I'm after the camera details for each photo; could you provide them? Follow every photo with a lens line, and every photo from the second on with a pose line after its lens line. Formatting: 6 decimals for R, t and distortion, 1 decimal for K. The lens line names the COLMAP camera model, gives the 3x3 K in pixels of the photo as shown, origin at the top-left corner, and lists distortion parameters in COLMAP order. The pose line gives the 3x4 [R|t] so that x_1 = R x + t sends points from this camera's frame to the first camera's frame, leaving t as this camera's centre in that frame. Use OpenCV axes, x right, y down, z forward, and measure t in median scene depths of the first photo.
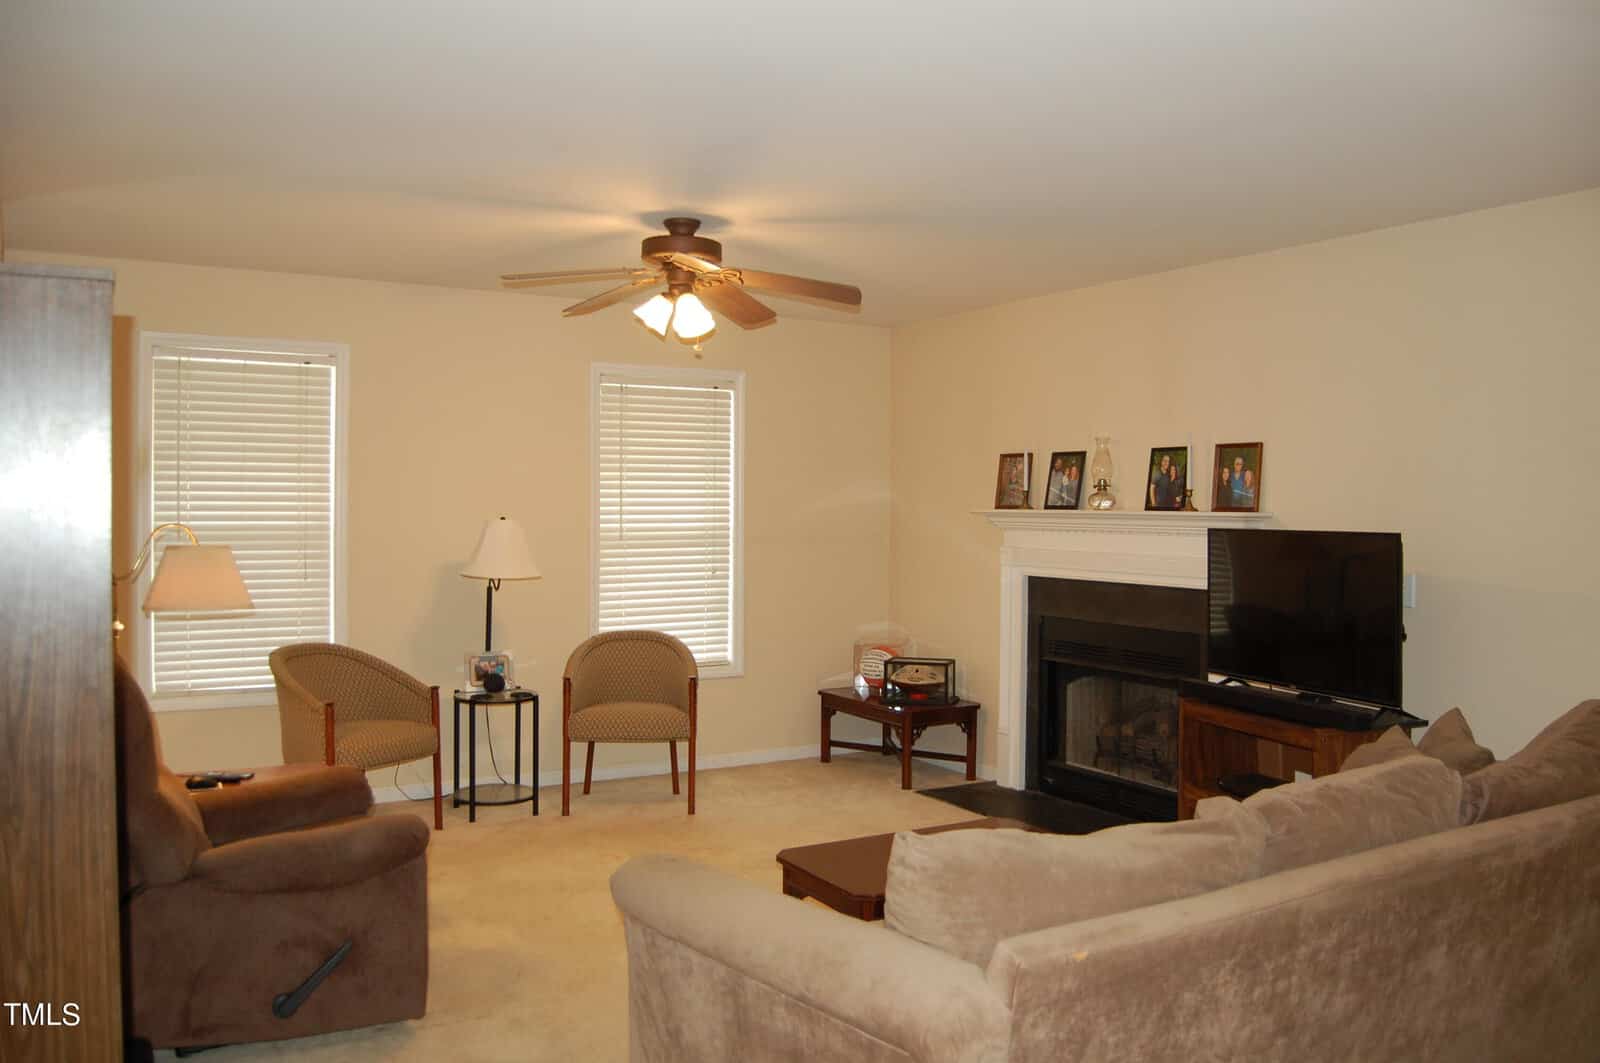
lens RADIAL K [[1244.6, 0, 800.0], [0, 1244.6, 531.5], [0, 0, 1]] dist [-0.001661, 0.000648]
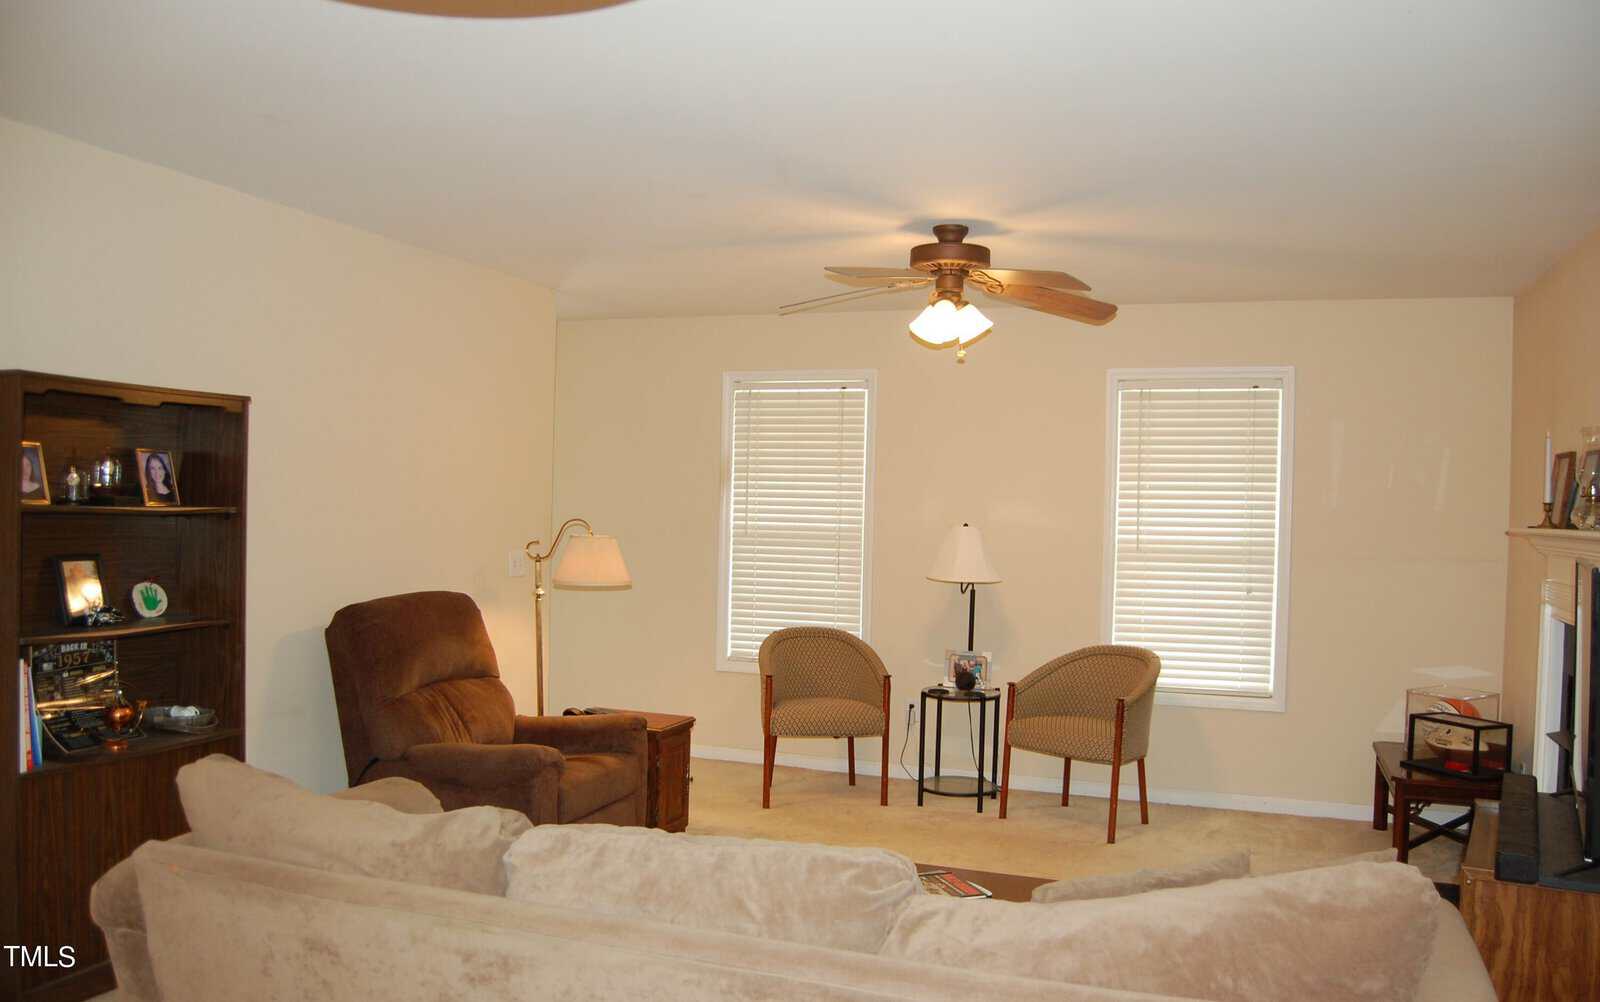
lens RADIAL K [[1206.7, 0, 800.7], [0, 1206.7, 524.5], [0, 0, 1]] dist [0.000899, -0.000634]
pose [[0.691157, 0.022378, -0.722358, 0.388644], [-0.034022, 0.999420, -0.001590, -0.004411], [0.721903, 0.025675, 0.691517, 0.188101]]
